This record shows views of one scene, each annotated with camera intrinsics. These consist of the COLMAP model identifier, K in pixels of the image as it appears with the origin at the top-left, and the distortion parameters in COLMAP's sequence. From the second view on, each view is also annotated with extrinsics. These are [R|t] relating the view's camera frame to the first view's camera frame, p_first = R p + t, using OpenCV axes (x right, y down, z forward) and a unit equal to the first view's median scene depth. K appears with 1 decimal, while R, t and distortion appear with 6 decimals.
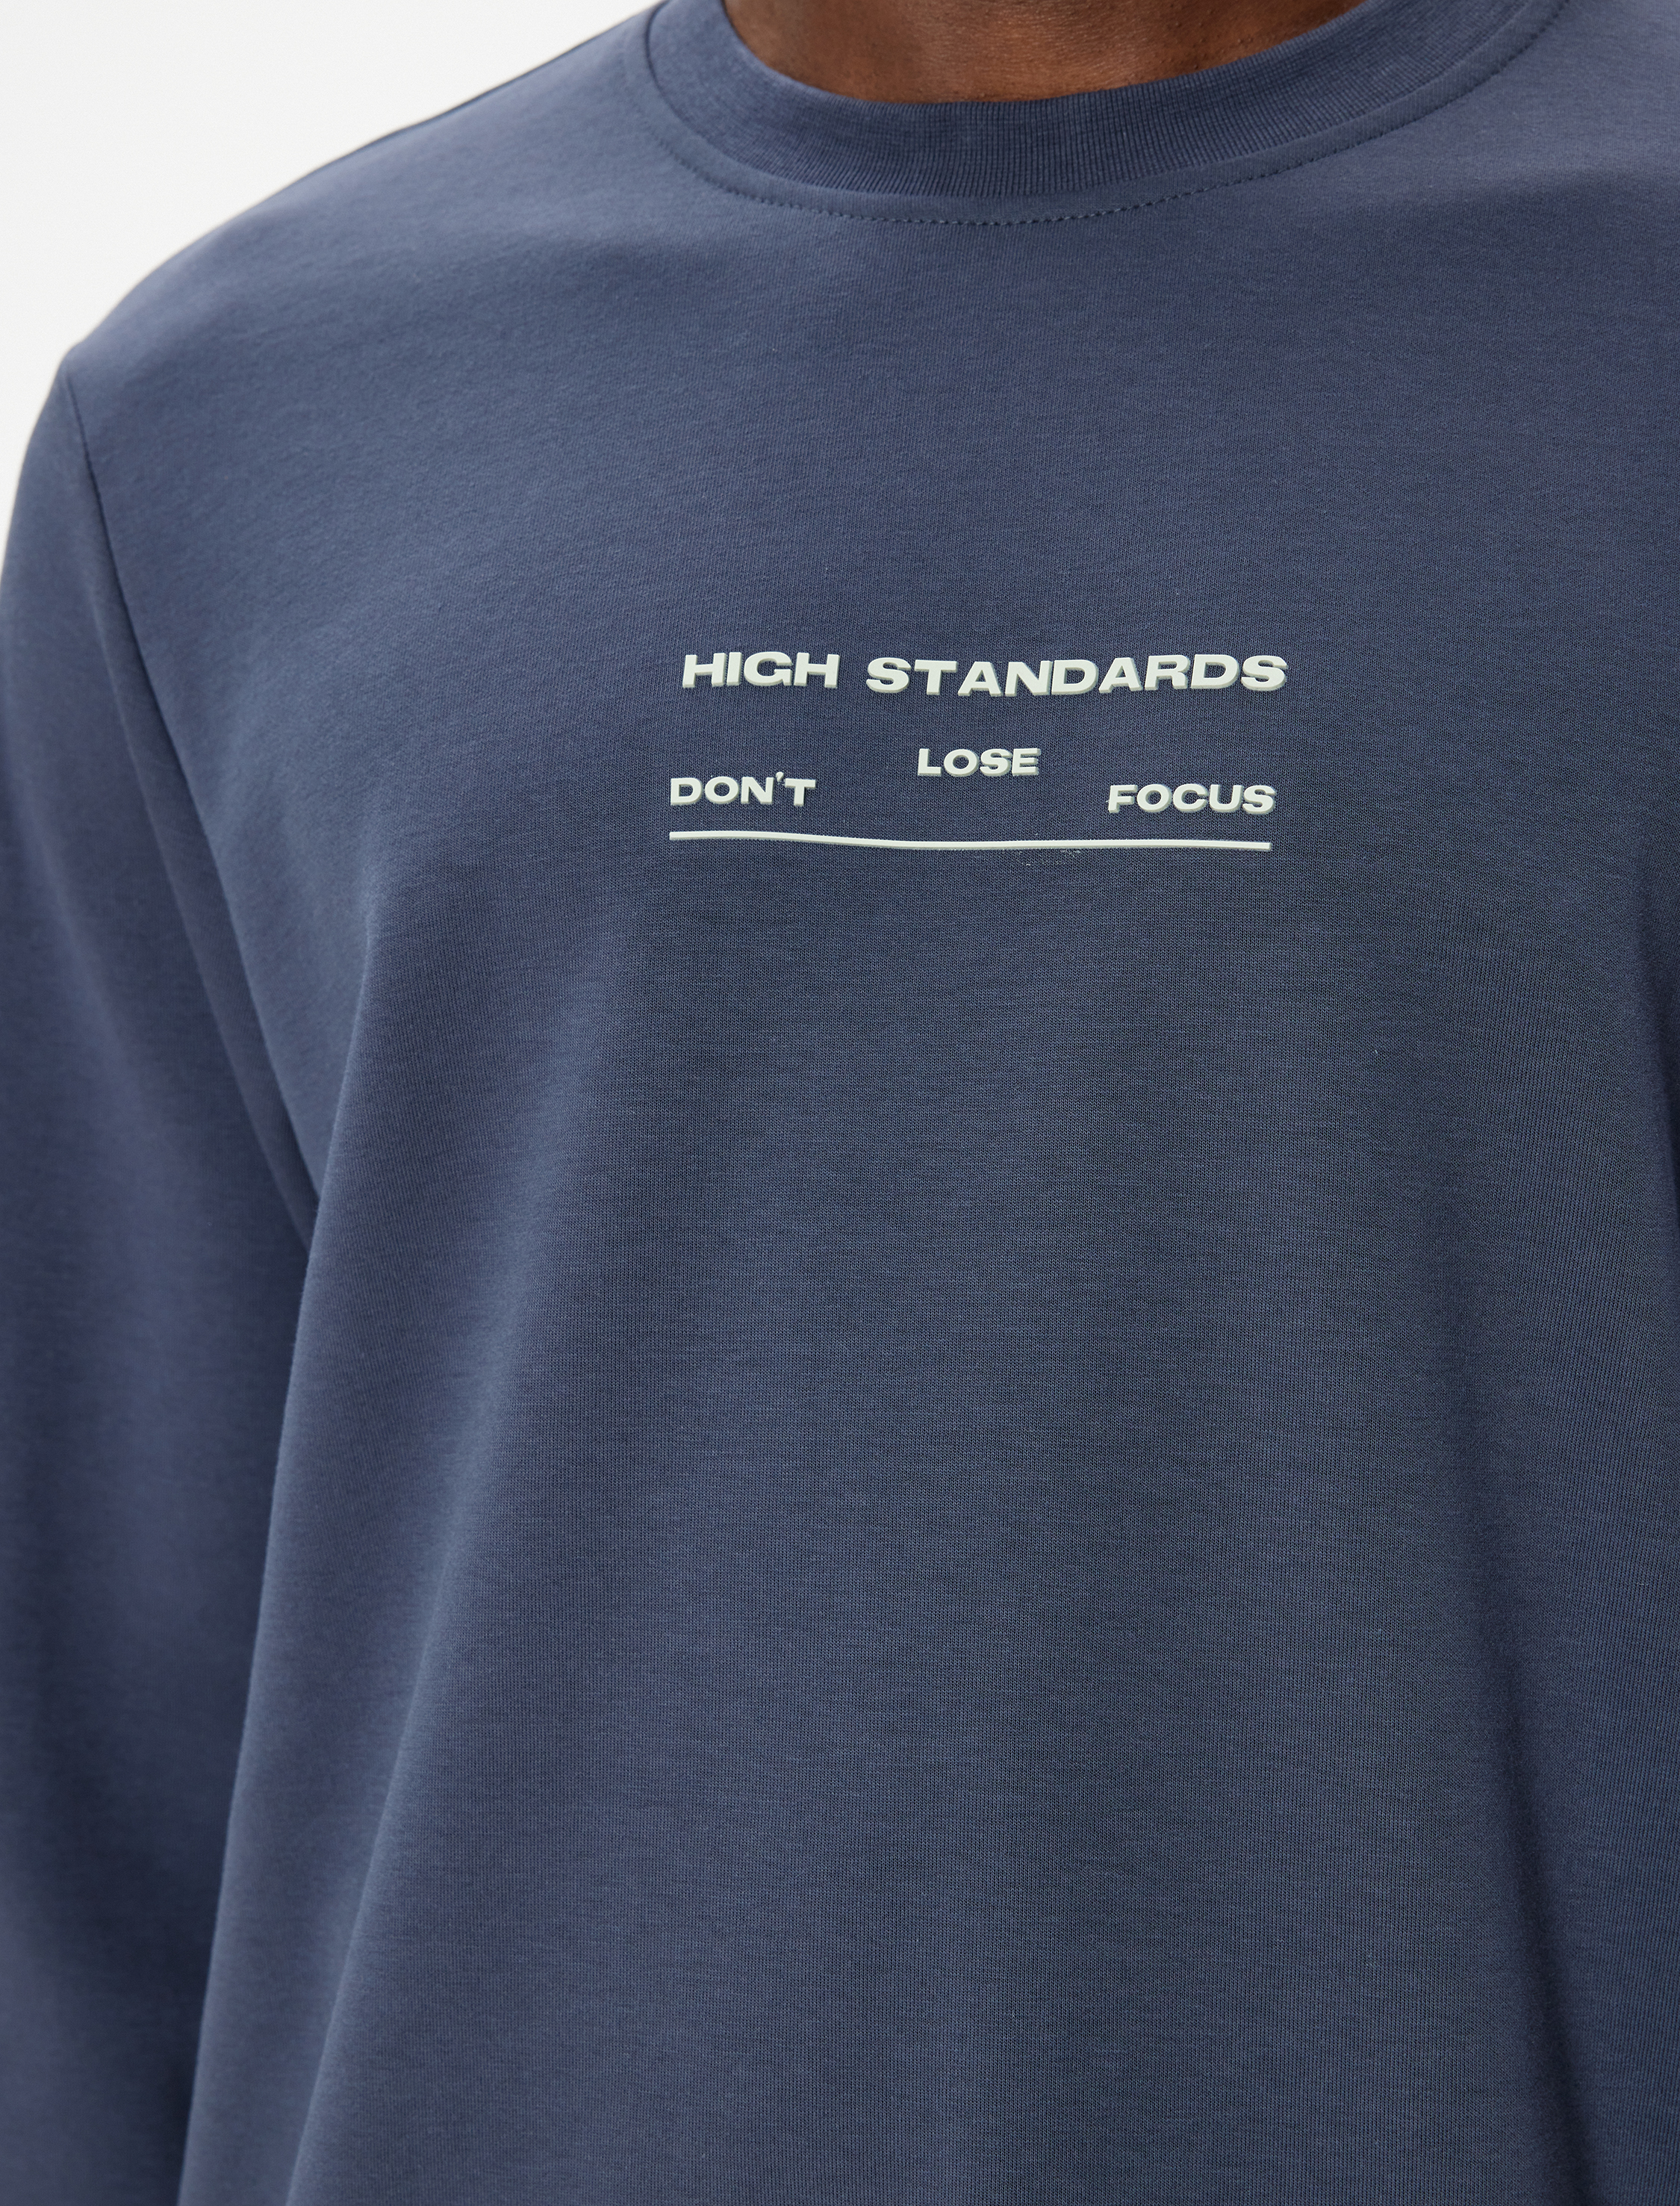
lens RADIAL K [[4119.5, 0, 840.9], [0, 4119.5, 1117.8], [0, 0, 1]] dist [0.055073, 0.000000]
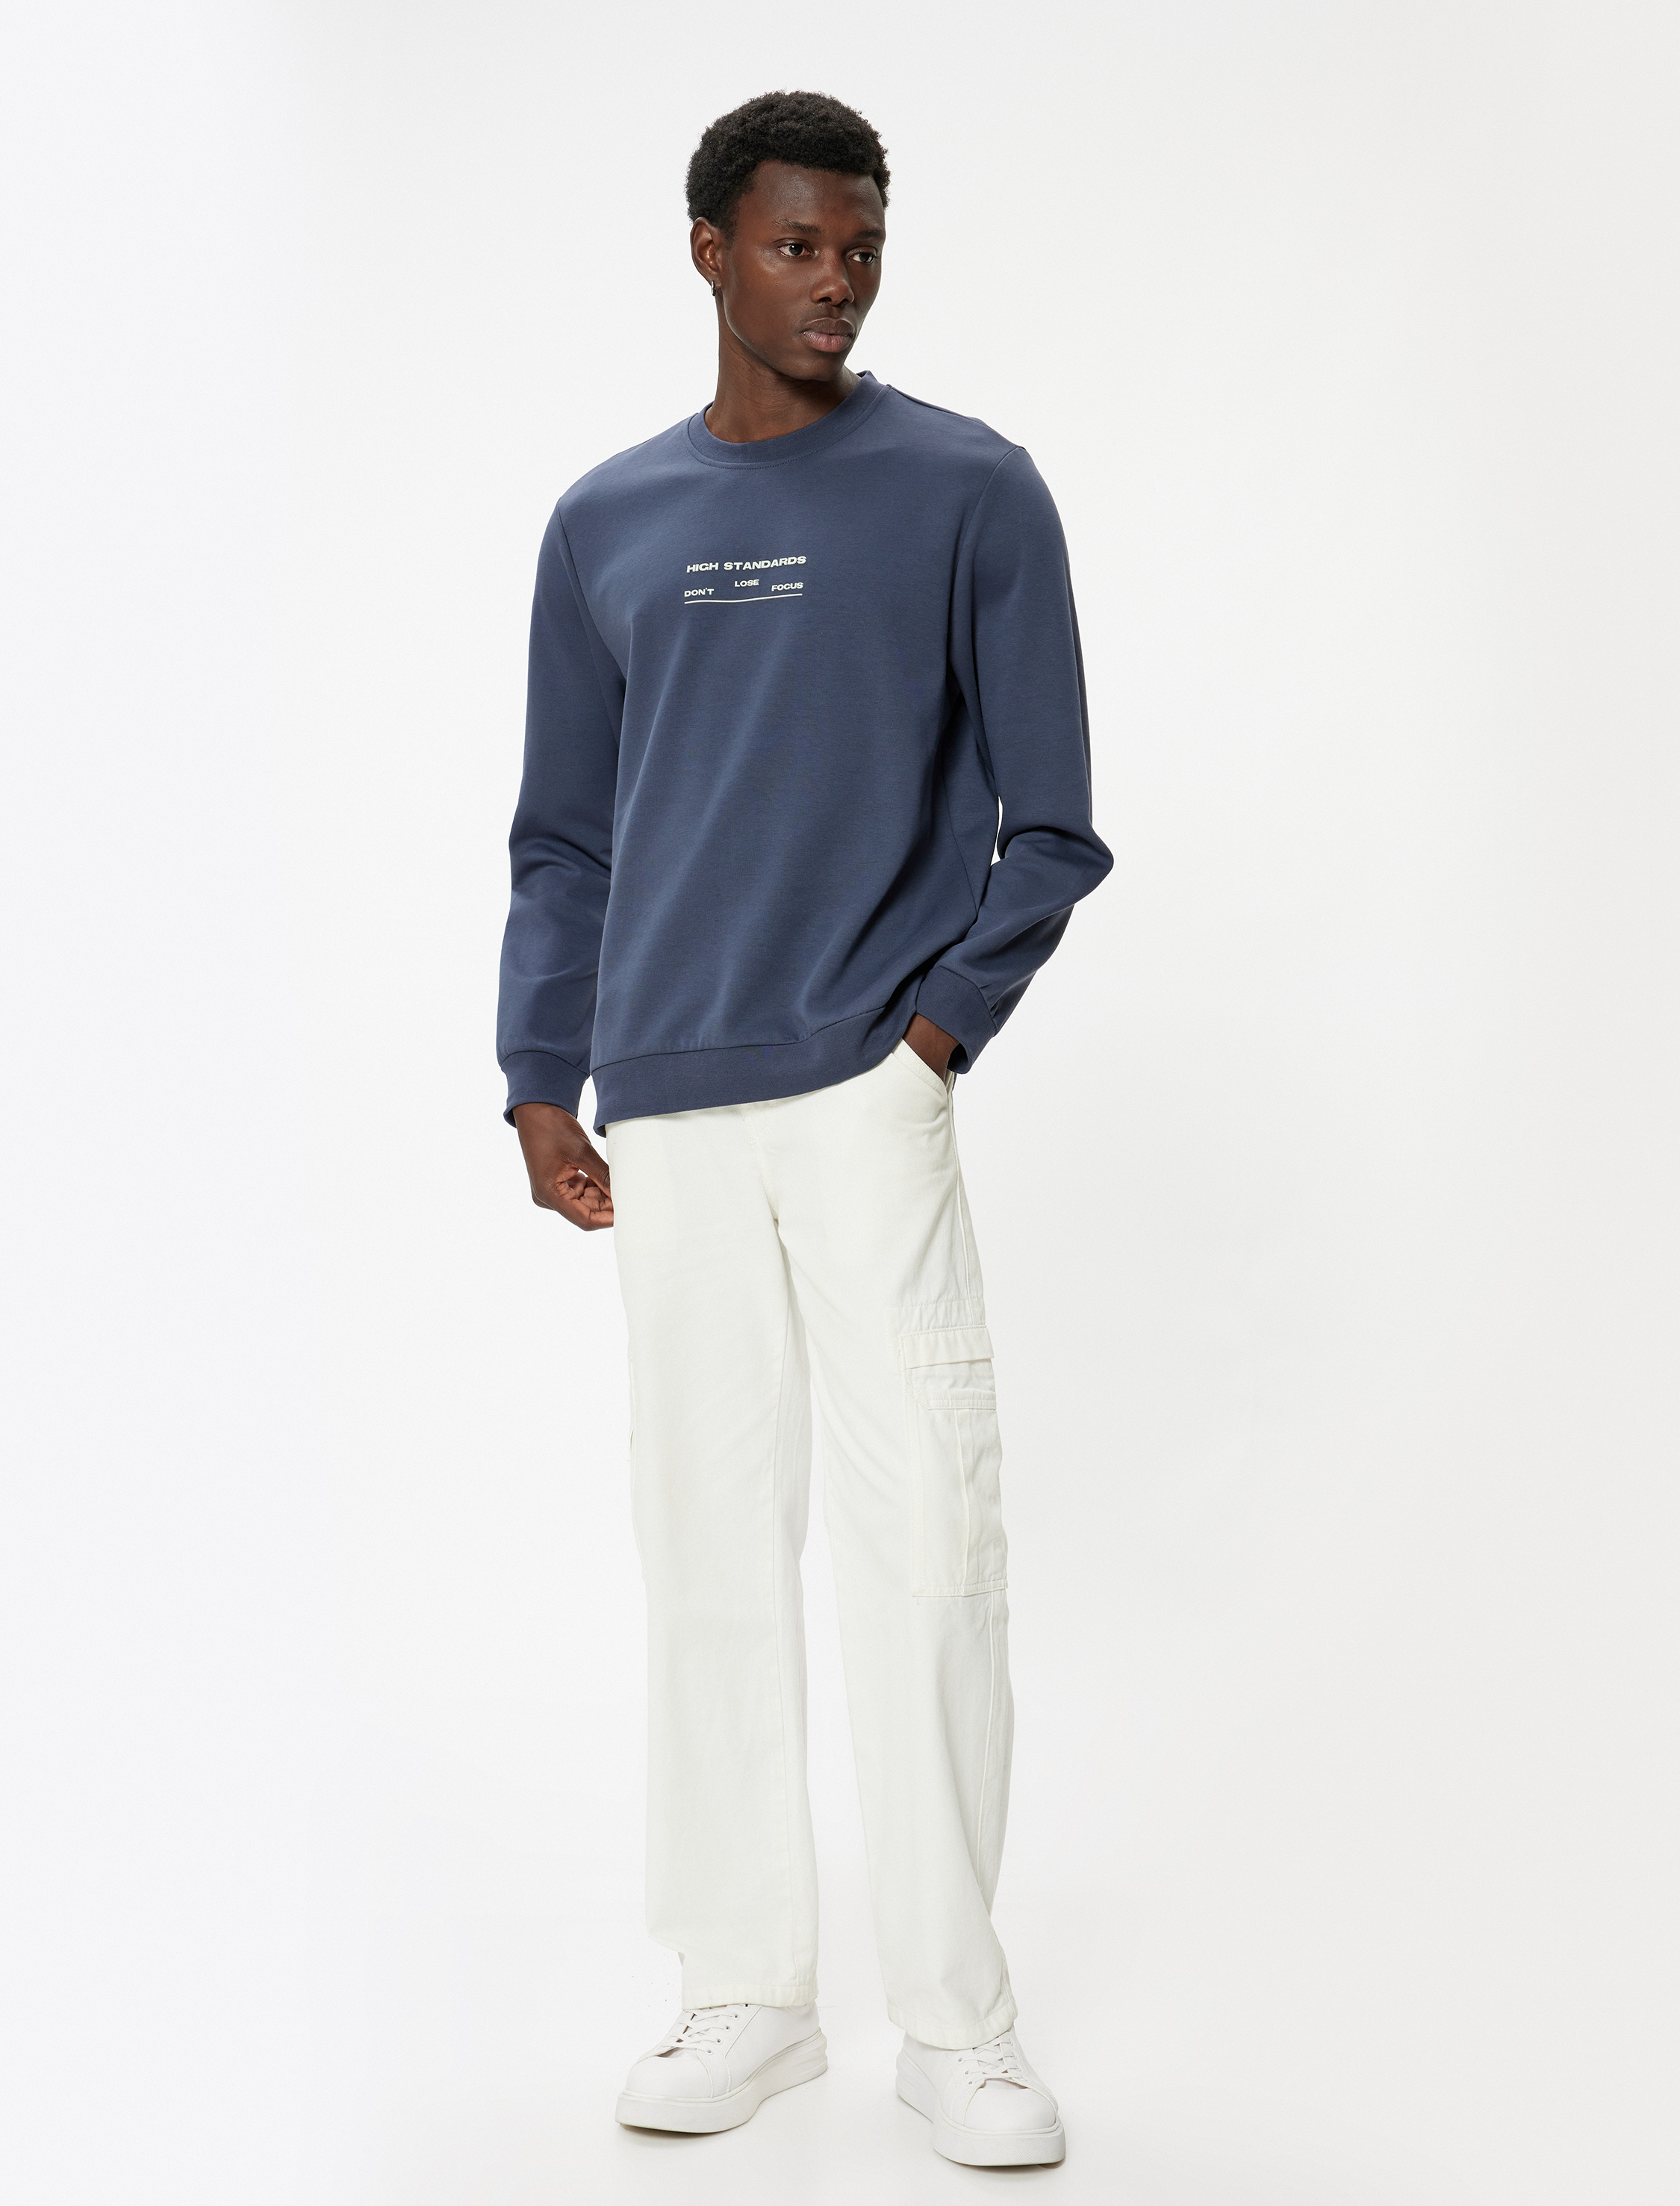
lens RADIAL K [[3477.0, 0, 838.1], [0, 3477.0, 1104.3], [0, 0, 1]] dist [0.173049, 0.000000]
pose [[0.992830, -0.051598, -0.107827, 0.542672], [0.052025, 0.998645, 0.001148, 0.518100], [0.107622, -0.006749, 0.994169, -3.021462]]
